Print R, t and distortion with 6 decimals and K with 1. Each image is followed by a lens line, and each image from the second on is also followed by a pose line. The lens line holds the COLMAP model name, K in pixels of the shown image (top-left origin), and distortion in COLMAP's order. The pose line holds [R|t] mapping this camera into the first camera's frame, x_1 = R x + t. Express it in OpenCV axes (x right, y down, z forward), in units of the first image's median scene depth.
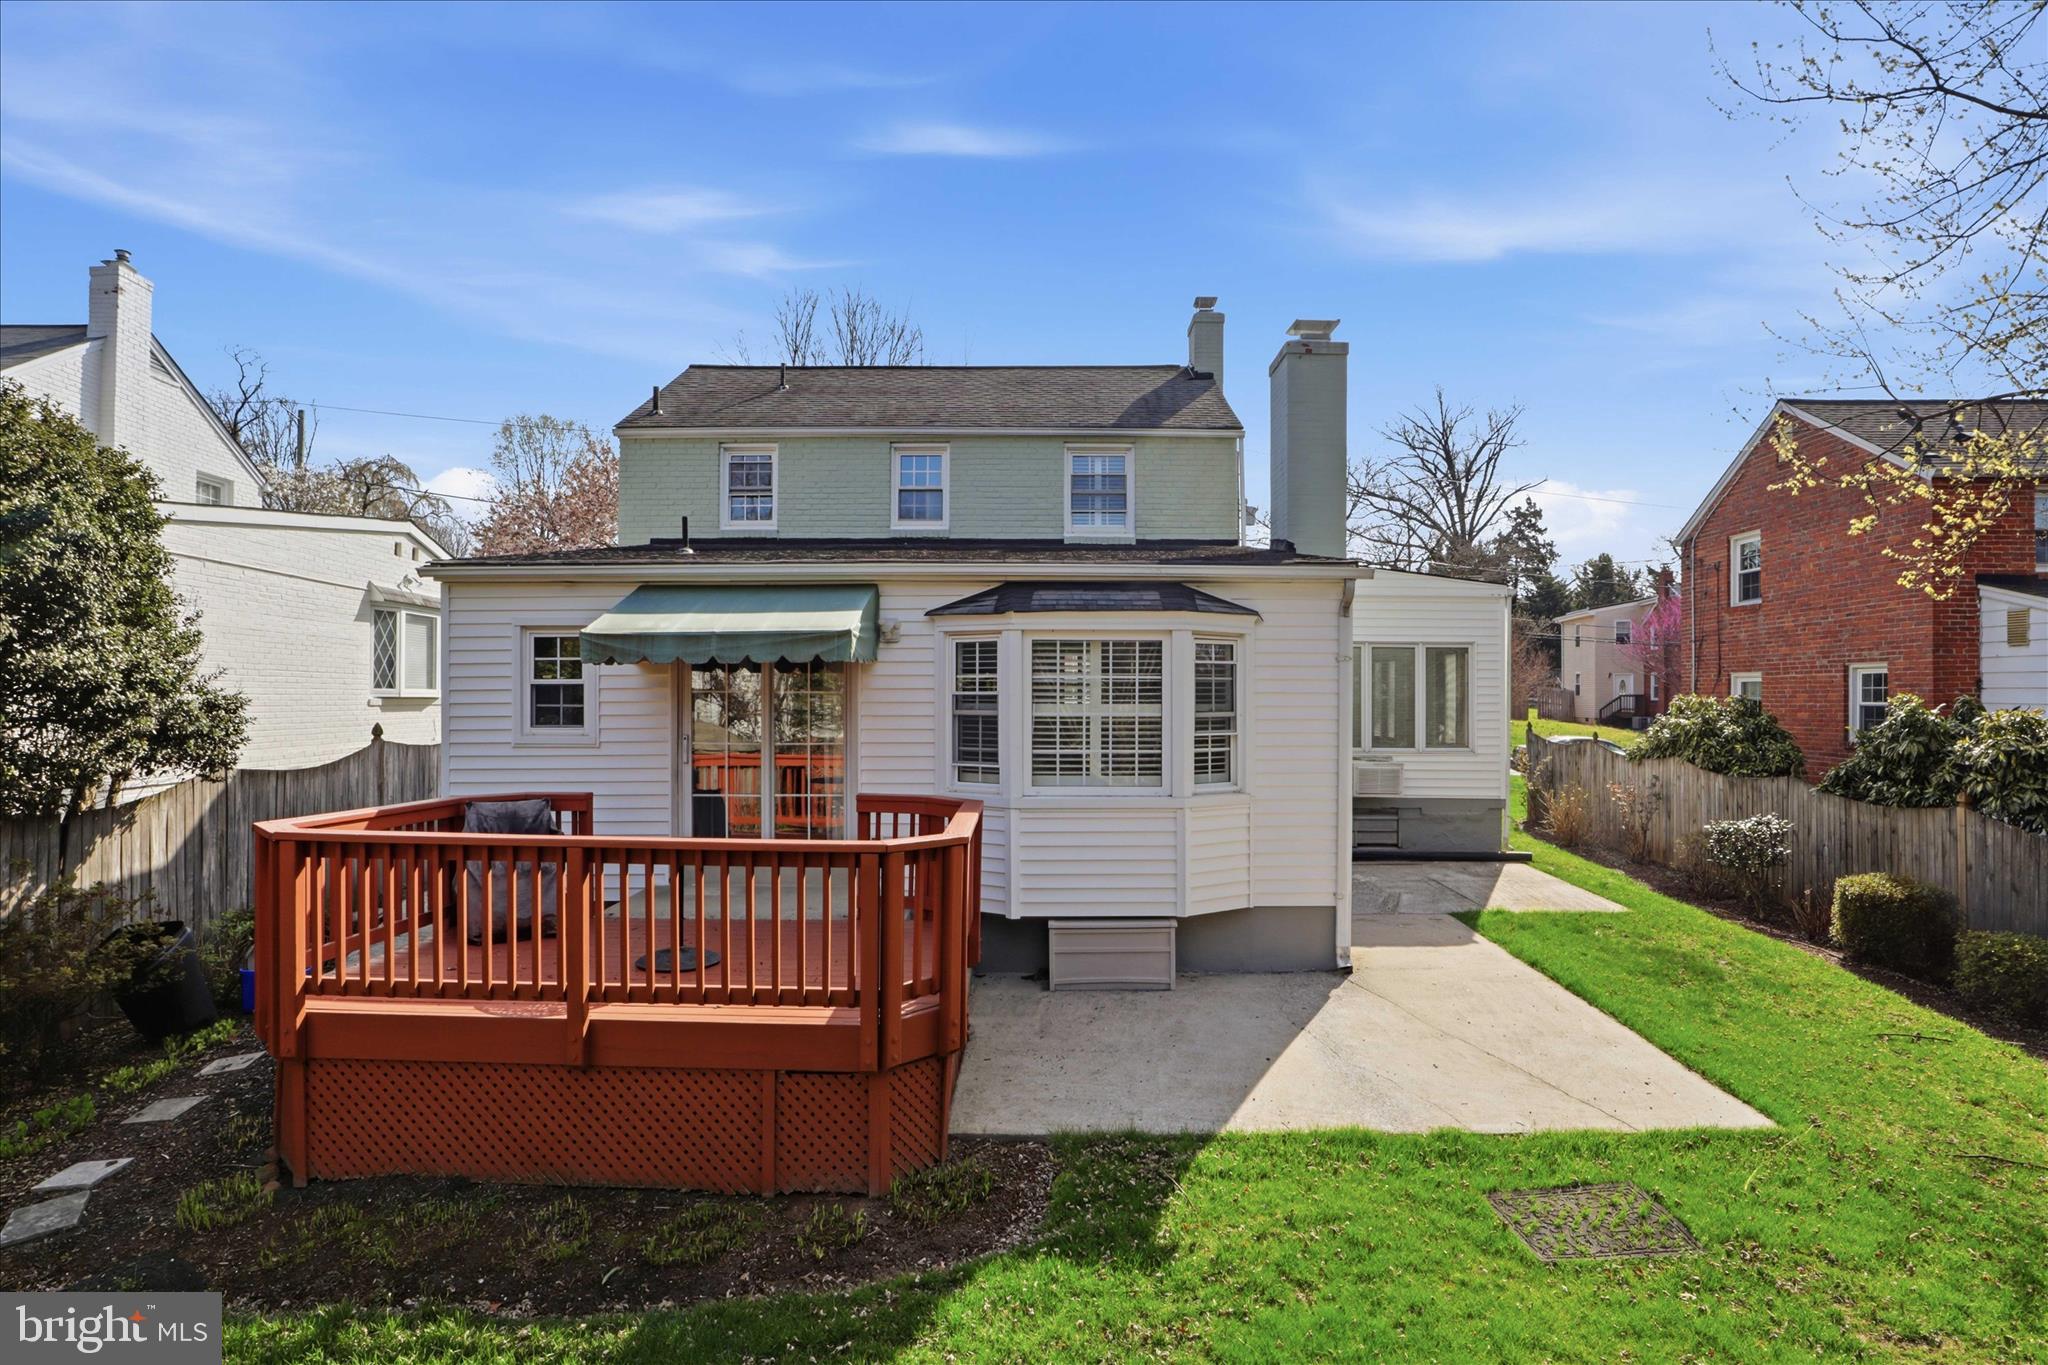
lens RADIAL K [[1054.8, 0, 1028.0], [0, 1054.8, 694.3], [0, 0, 1]] dist [-0.053297, 0.015146]
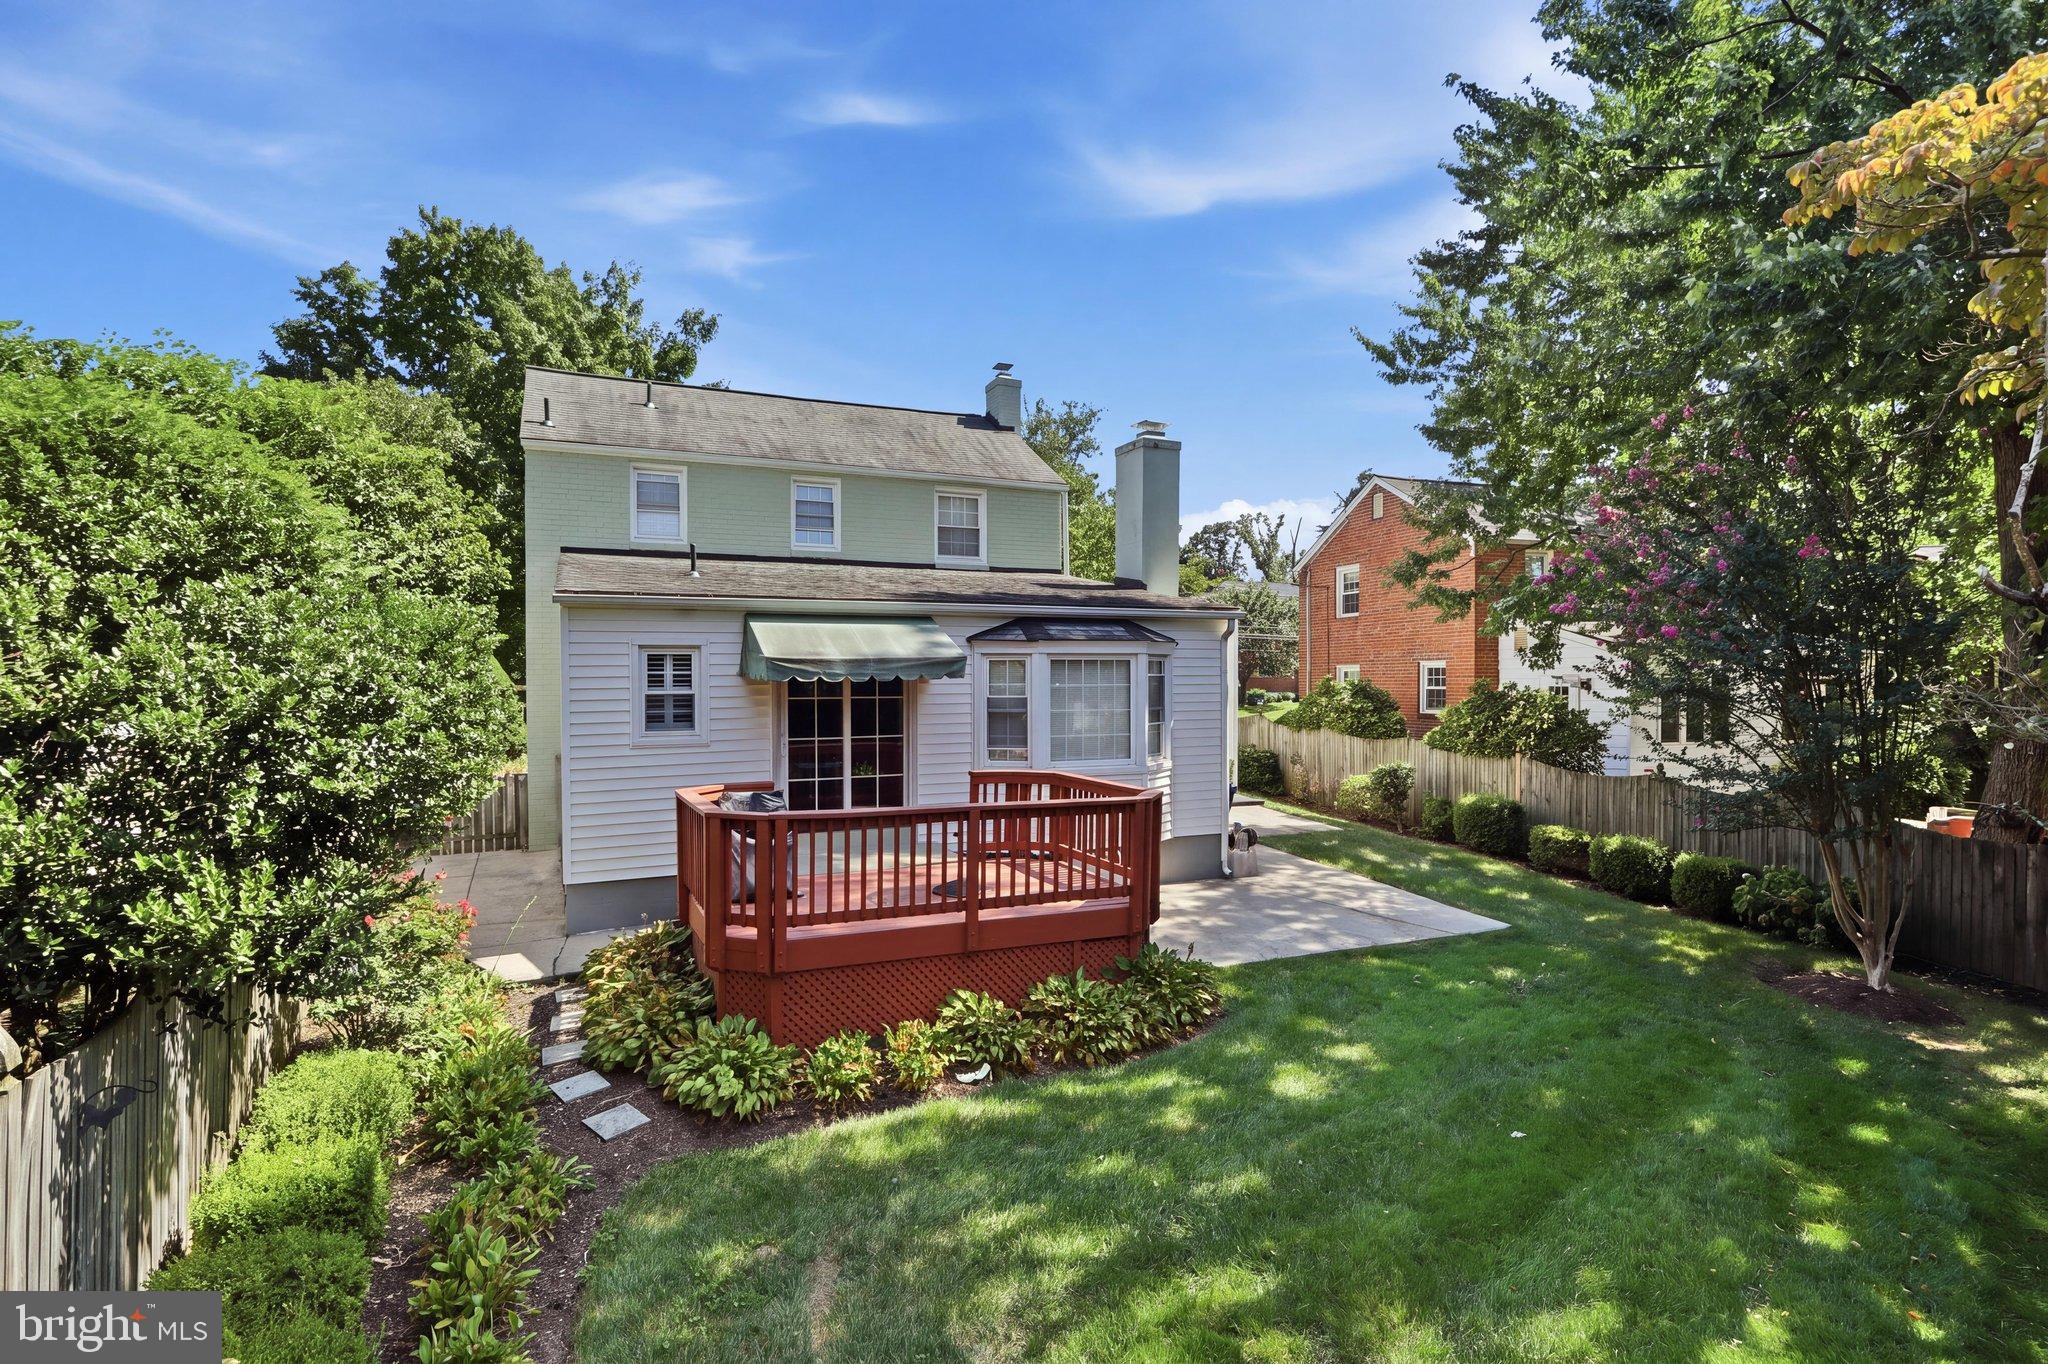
lens RADIAL K [[1020.4, 0, 1023.0], [0, 1020.4, 677.9], [0, 0, 1]] dist [0.025326, -0.019771]
pose [[0.920937, -0.004819, 0.389682, -0.470968], [-0.001406, 0.999876, 0.015687, -0.040687], [-0.389710, -0.014995, 0.920816, -0.225842]]
